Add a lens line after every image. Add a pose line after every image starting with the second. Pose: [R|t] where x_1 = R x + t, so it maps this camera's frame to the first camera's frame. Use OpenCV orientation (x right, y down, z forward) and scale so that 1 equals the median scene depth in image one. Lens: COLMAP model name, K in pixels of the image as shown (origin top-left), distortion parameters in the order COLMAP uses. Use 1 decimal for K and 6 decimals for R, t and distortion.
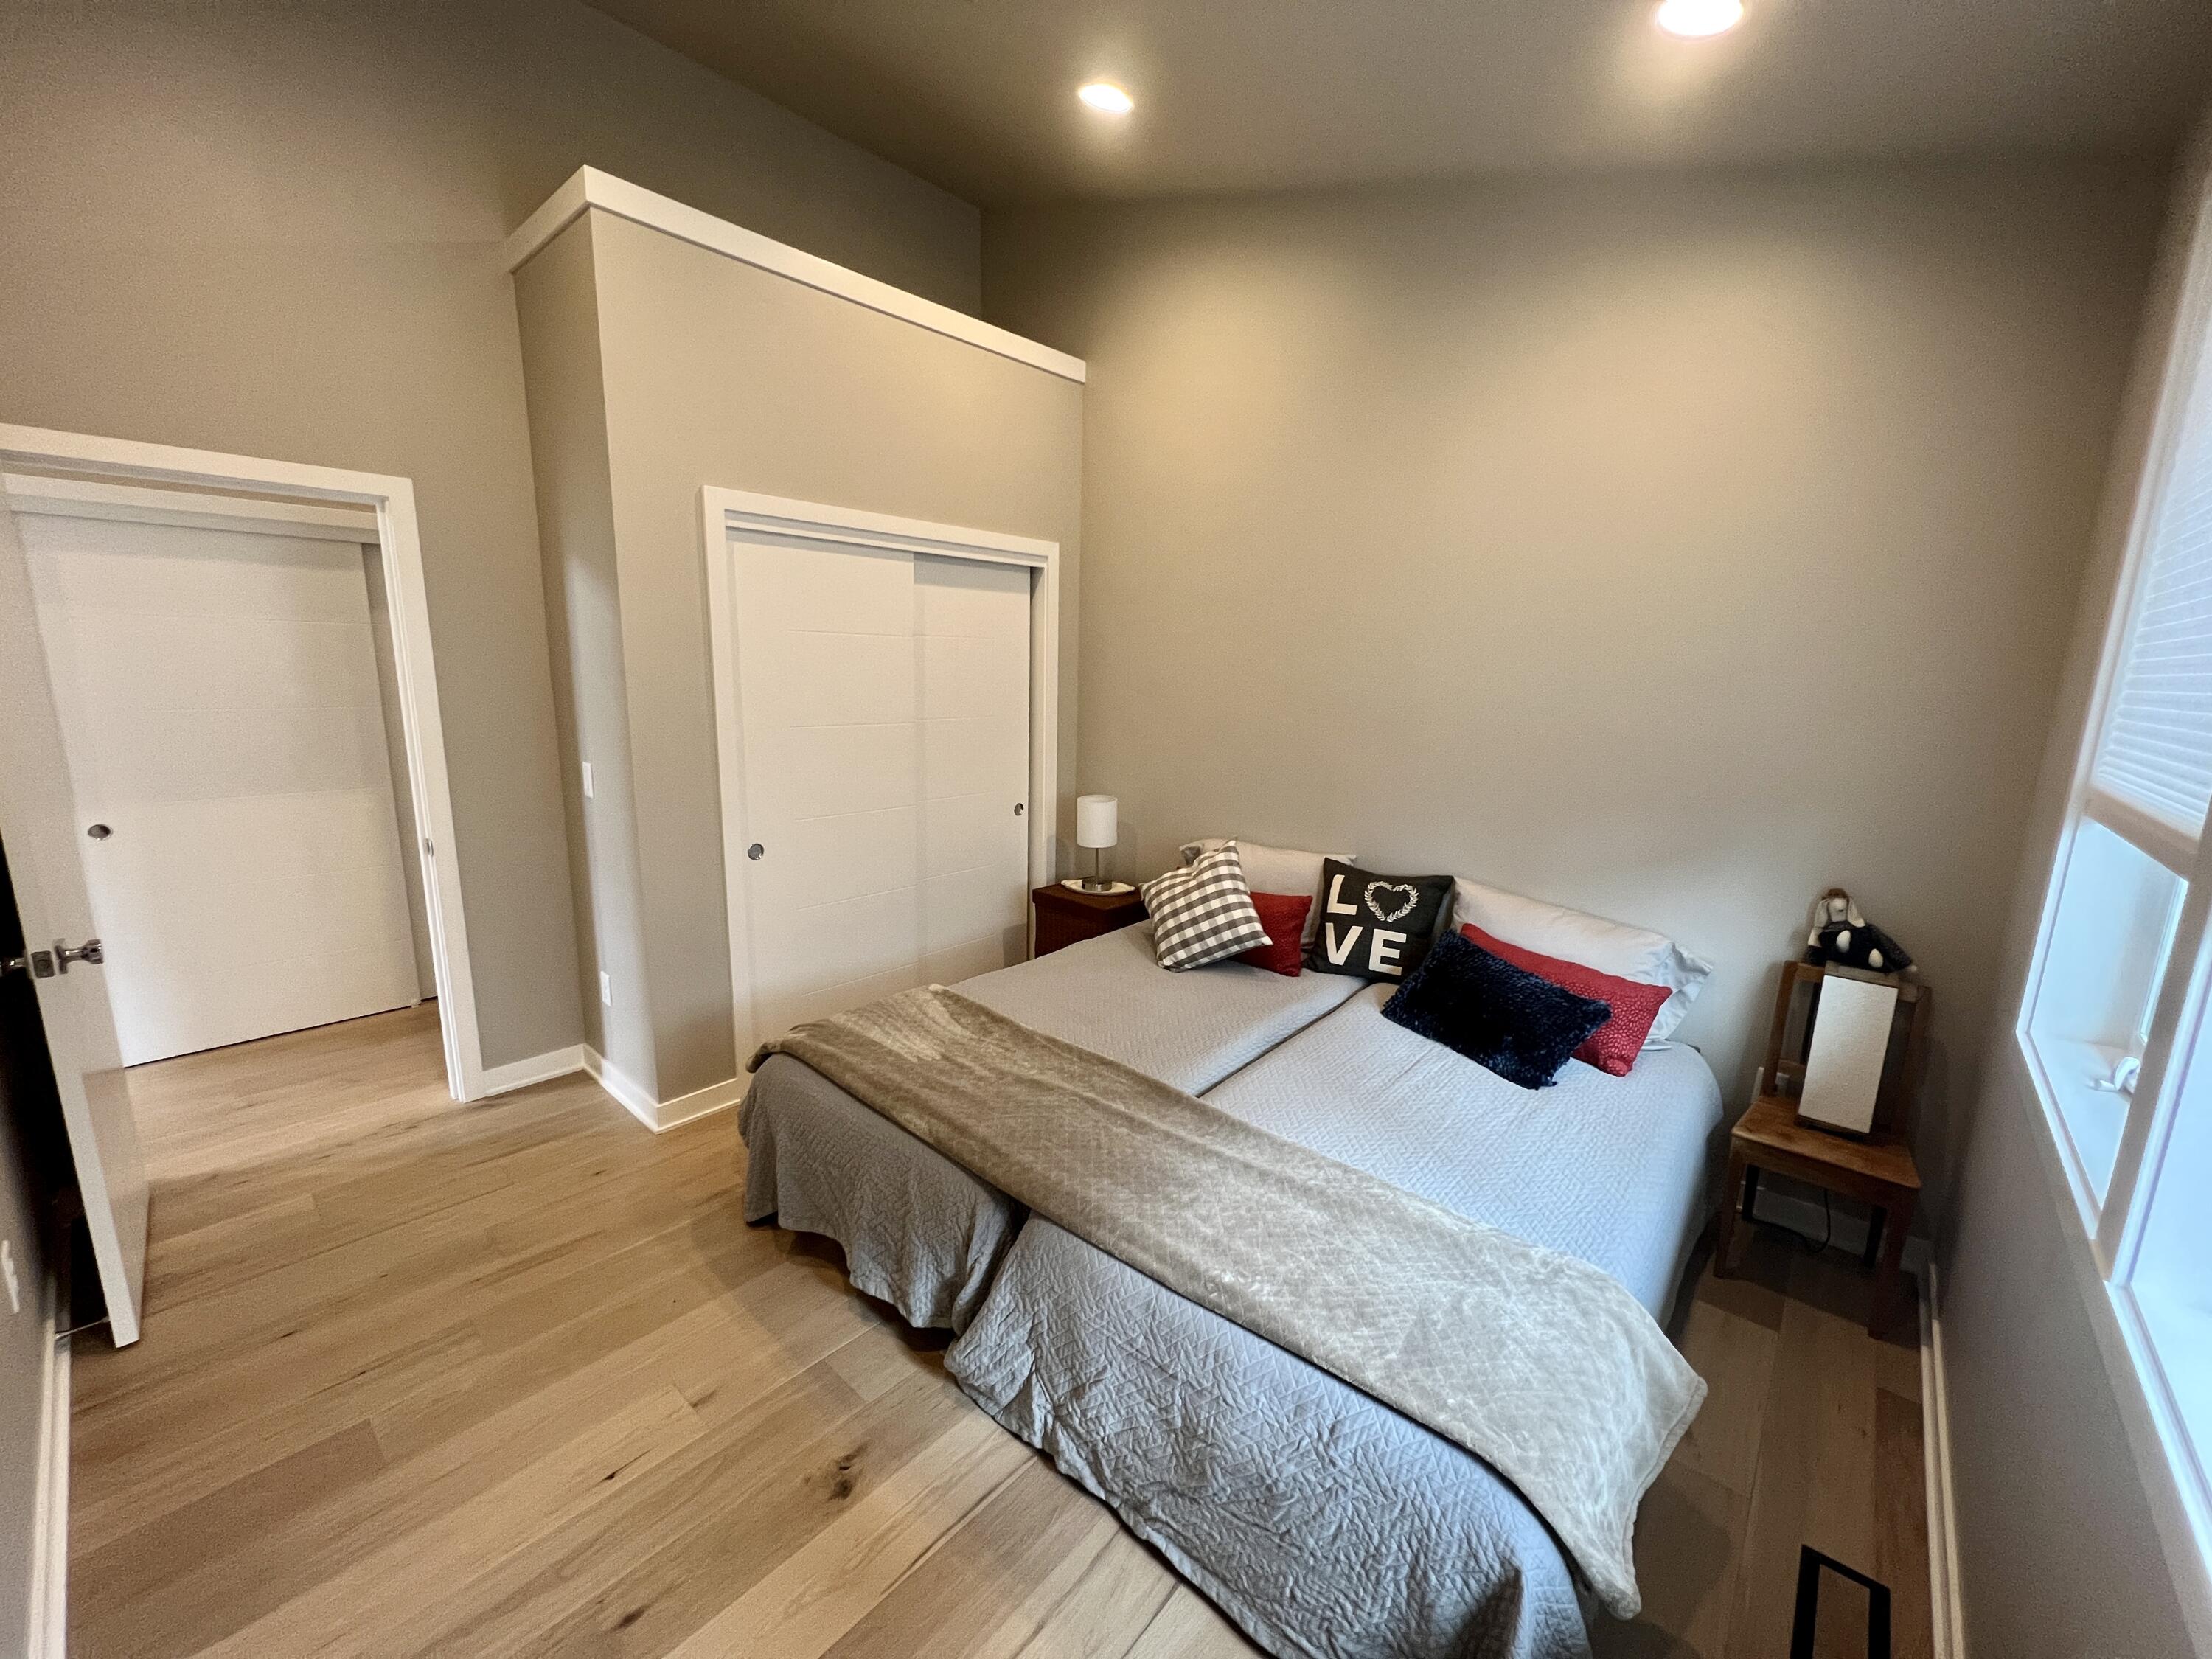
lens RADIAL K [[875.7, 0, 1116.8], [0, 875.7, 830.5], [0, 0, 1]] dist [-0.000601, 0.000649]
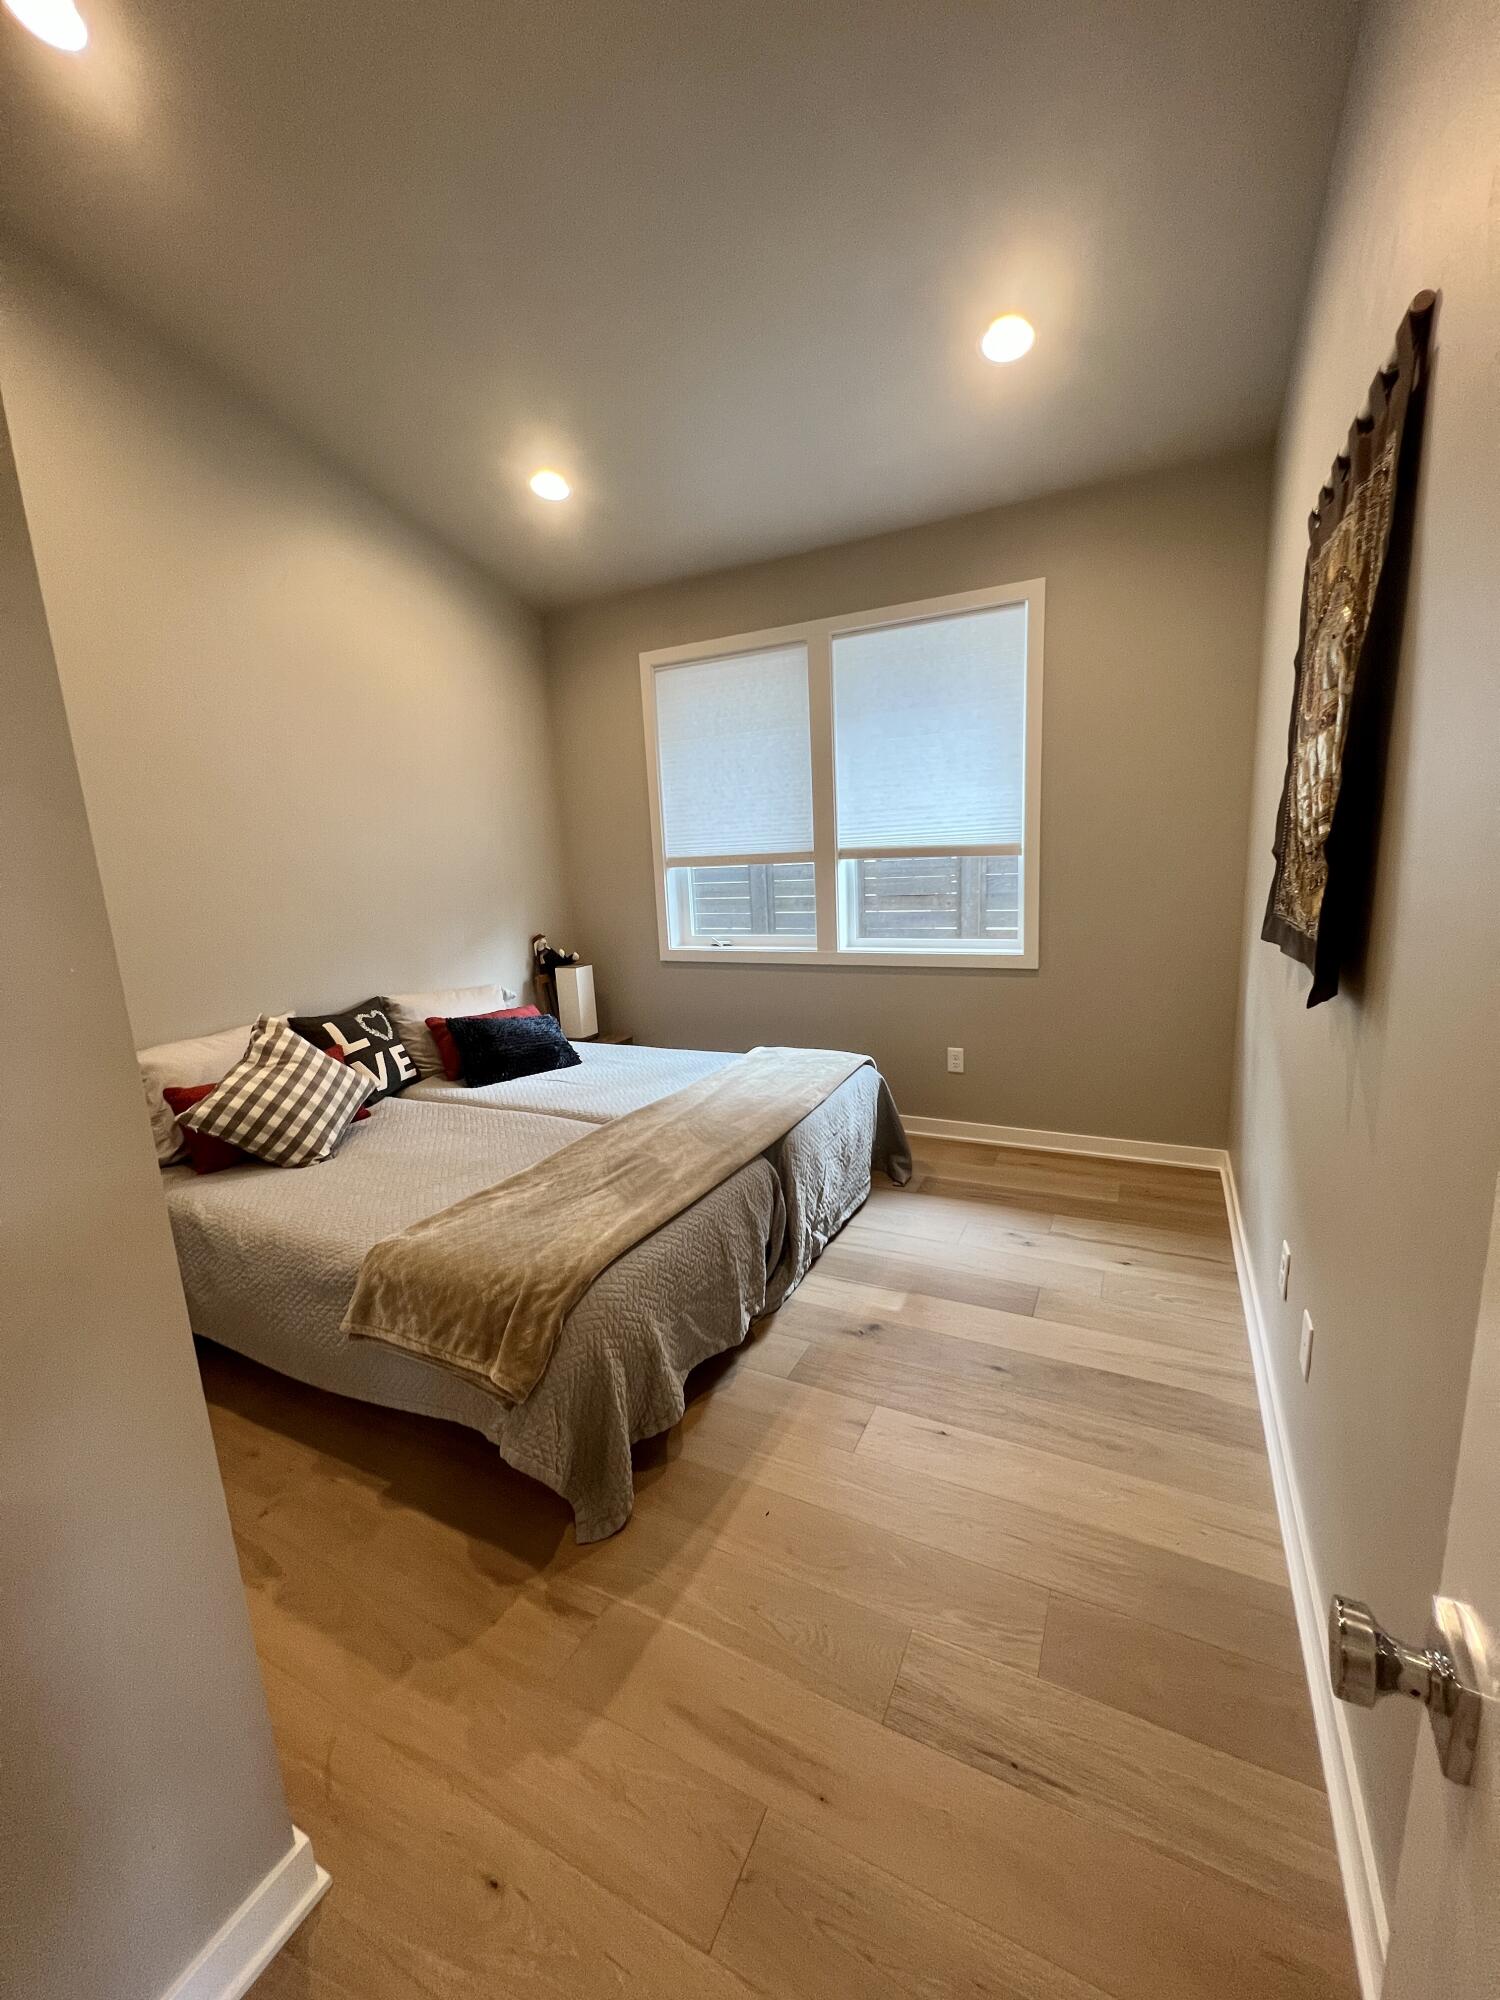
lens RADIAL K [[791.8, 0, 759.6], [0, 791.8, 1004.3], [0, 0, 1]] dist [-0.000601, 0.000649]
pose [[-0.252663, -0.183782, 0.949940, -0.972209], [0.223147, 0.944259, 0.242035, -0.103984], [-0.941471, 0.273129, -0.197569, 0.865132]]
